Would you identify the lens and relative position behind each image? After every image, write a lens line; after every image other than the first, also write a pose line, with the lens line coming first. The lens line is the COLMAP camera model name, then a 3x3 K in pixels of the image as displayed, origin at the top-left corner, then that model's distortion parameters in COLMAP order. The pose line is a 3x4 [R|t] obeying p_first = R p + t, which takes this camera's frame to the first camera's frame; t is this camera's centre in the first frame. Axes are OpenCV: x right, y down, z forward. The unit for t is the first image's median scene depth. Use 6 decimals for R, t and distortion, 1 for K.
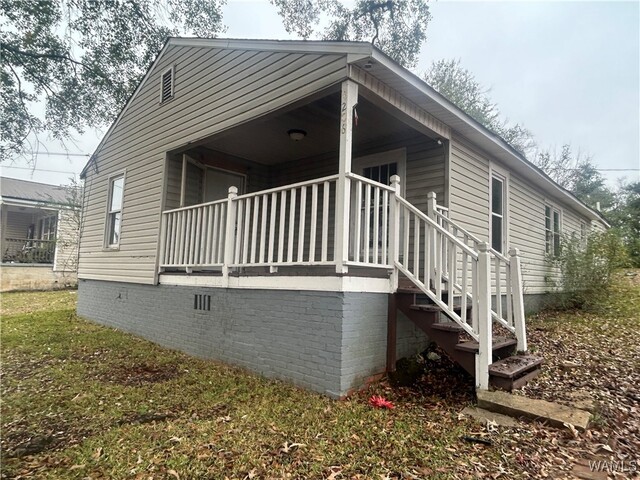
lens RADIAL K [[400.3, 0, 320.0], [0, 400.3, 240.0], [0, 0, 1]] dist [0.001930, 0.000657]
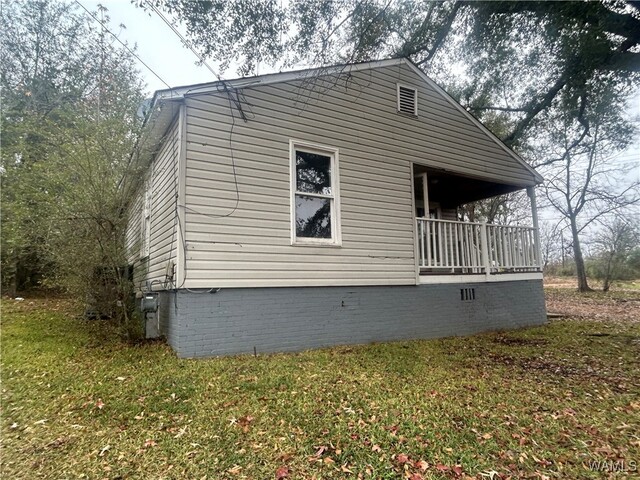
lens RADIAL K [[400.3, 0, 320.0], [0, 400.3, 240.0], [0, 0, 1]] dist [0.001930, 0.000657]
pose [[0.280292, 0.077358, 0.956793, -1.569413], [-0.057432, 0.996313, -0.063729, 0.076982], [-0.958195, -0.037088, 0.283701, 0.978335]]
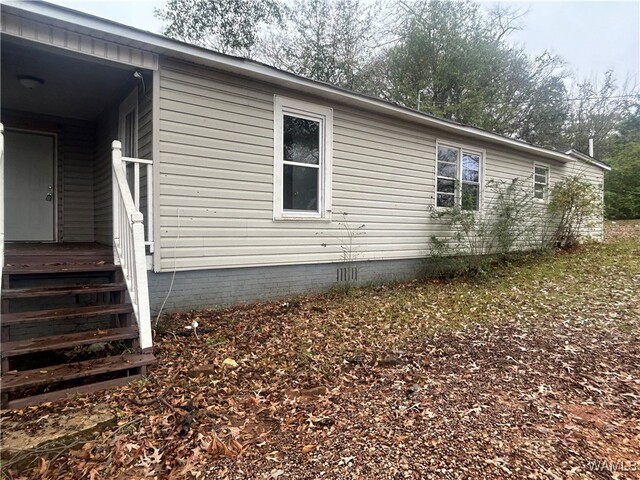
lens RADIAL K [[400.3, 0, 320.0], [0, 400.3, 240.0], [0, 0, 1]] dist [0.001930, 0.000657]
pose [[0.984924, -0.021282, -0.171672, 0.707790], [0.039287, 0.993990, 0.102175, 0.008406], [0.168466, -0.107379, 0.979841, 0.240913]]
